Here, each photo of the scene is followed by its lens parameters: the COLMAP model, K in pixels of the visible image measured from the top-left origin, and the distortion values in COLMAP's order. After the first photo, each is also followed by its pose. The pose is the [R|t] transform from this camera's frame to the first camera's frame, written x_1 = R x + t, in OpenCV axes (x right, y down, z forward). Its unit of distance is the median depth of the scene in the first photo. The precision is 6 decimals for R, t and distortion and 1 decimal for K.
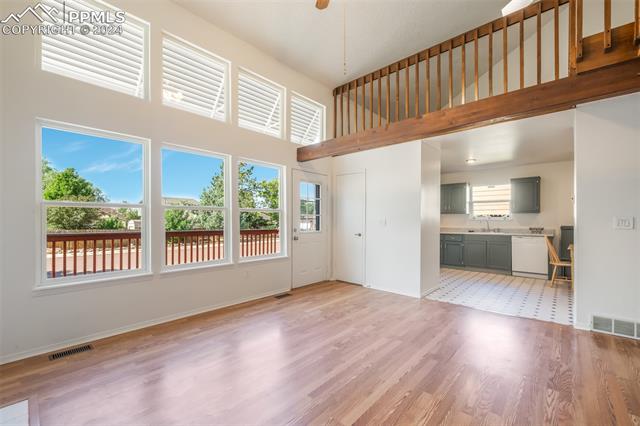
lens RADIAL K [[270.5, 0, 322.1], [0, 270.5, 219.1], [0, 0, 1]] dist [-0.000991, -0.000288]
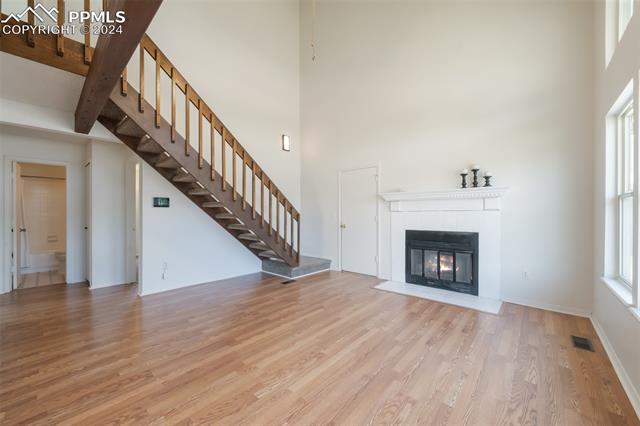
lens RADIAL K [[248.1, 0, 318.4], [0, 248.1, 215.8], [0, 0, 1]] dist [-0.000309, -0.000213]
pose [[-0.999996, 0.001707, -0.002294, 0.057997], [0.001692, 0.999977, 0.006555, 0.002141], [0.002306, 0.006552, -0.999976, 1.562474]]
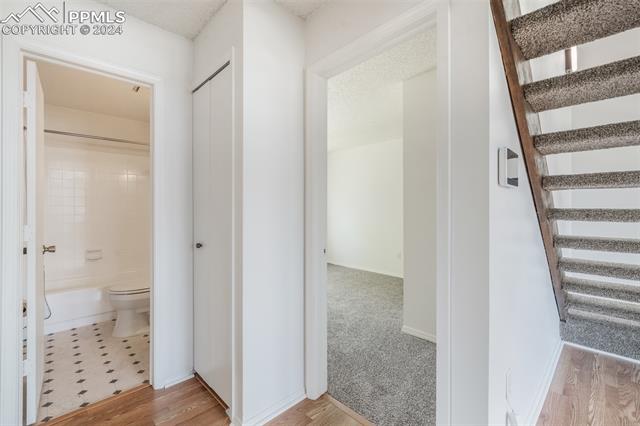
lens RADIAL K [[266.5, 0, 320.0], [0, 266.5, 213.0], [0, 0, 1]] dist [-0.000636, 0.000019]
pose [[-0.998187, 0.001538, 0.060169, 1.141630], [0.001783, 0.999990, 0.004008, 0.001945], [-0.060162, 0.004108, -0.998180, 0.671161]]
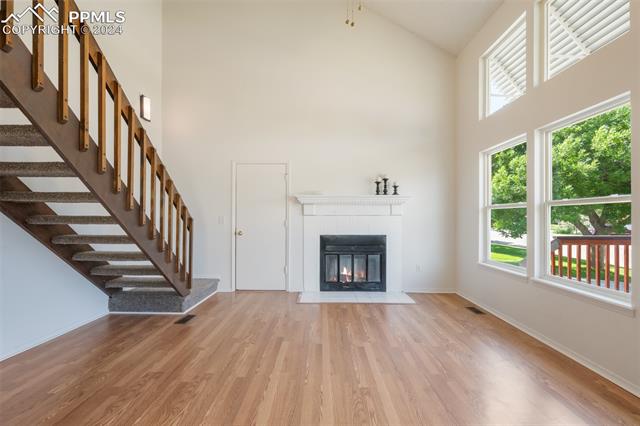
lens RADIAL K [[282.2, 0, 316.2], [0, 282.2, 215.8], [0, 0, 1]] dist [0.001057, 0.000014]
pose [[-0.759730, -0.008210, -0.650187, 0.565131], [-0.002187, 0.999947, -0.010071, 0.004070], [0.650235, -0.006229, -0.759708, 1.287163]]
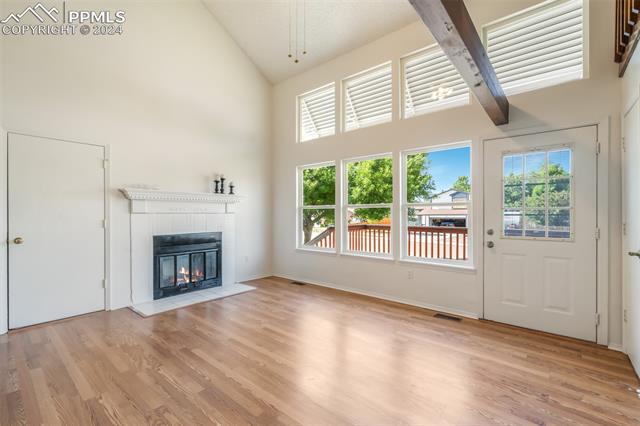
lens RADIAL K [[282.2, 0, 316.2], [0, 282.2, 215.8], [0, 0, 1]] dist [0.001057, 0.000014]
pose [[0.022929, 0.003451, -0.999731, 0.901163], [0.002876, 0.999990, 0.003517, -0.003772], [0.999733, -0.002956, 0.022919, 0.876480]]
